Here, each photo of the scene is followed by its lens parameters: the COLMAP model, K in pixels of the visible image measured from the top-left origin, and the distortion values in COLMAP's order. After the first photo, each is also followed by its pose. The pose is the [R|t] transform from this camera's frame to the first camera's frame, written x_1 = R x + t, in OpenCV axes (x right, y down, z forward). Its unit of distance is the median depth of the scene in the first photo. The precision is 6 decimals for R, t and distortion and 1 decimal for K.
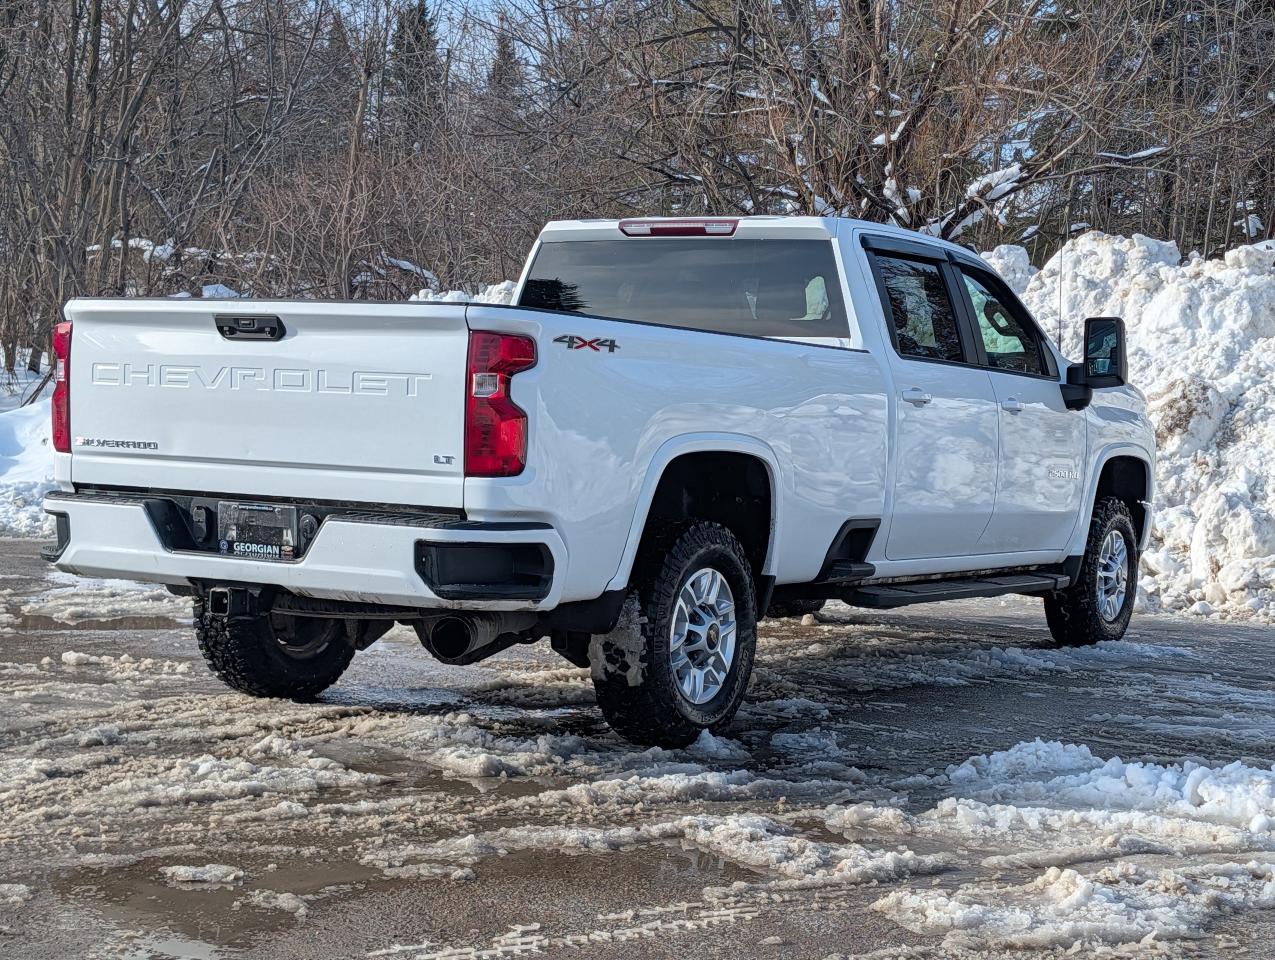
lens RADIAL K [[2107.0, 0, 638.5], [0, 2107.0, 551.4], [0, 0, 1]] dist [0.163288, -0.180622]
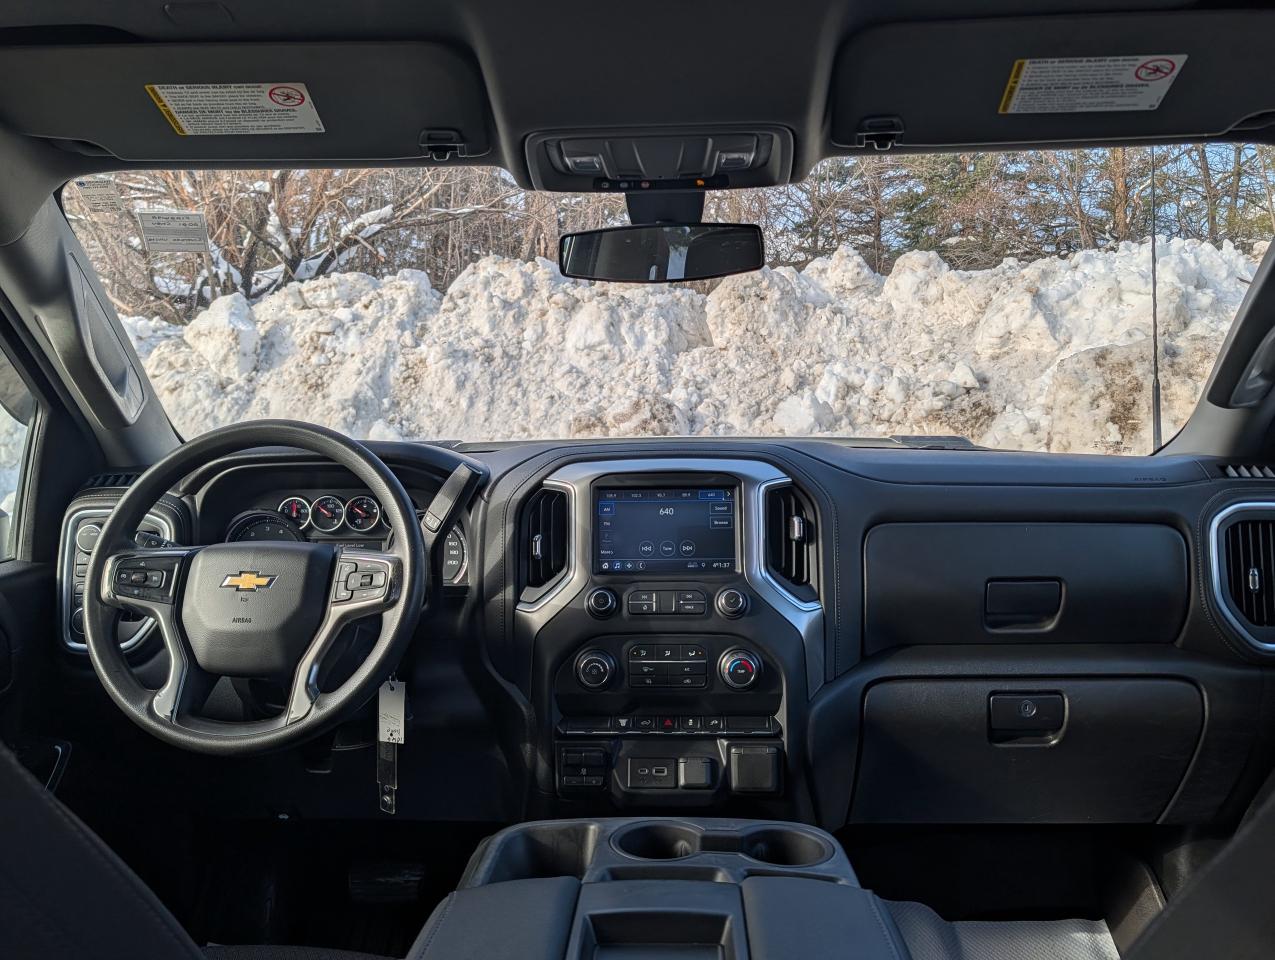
lens RADIAL K [[1057.5, 0, 637.5], [0, 1057.5, 480.0], [0, 0, 1]] dist [0.056204, -0.009750]
pose [[0.888646, -0.088870, 0.449901, 0.060706], [0.077322, 0.996034, 0.044024, -0.120230], [-0.452029, -0.004334, 0.891993, 1.055280]]
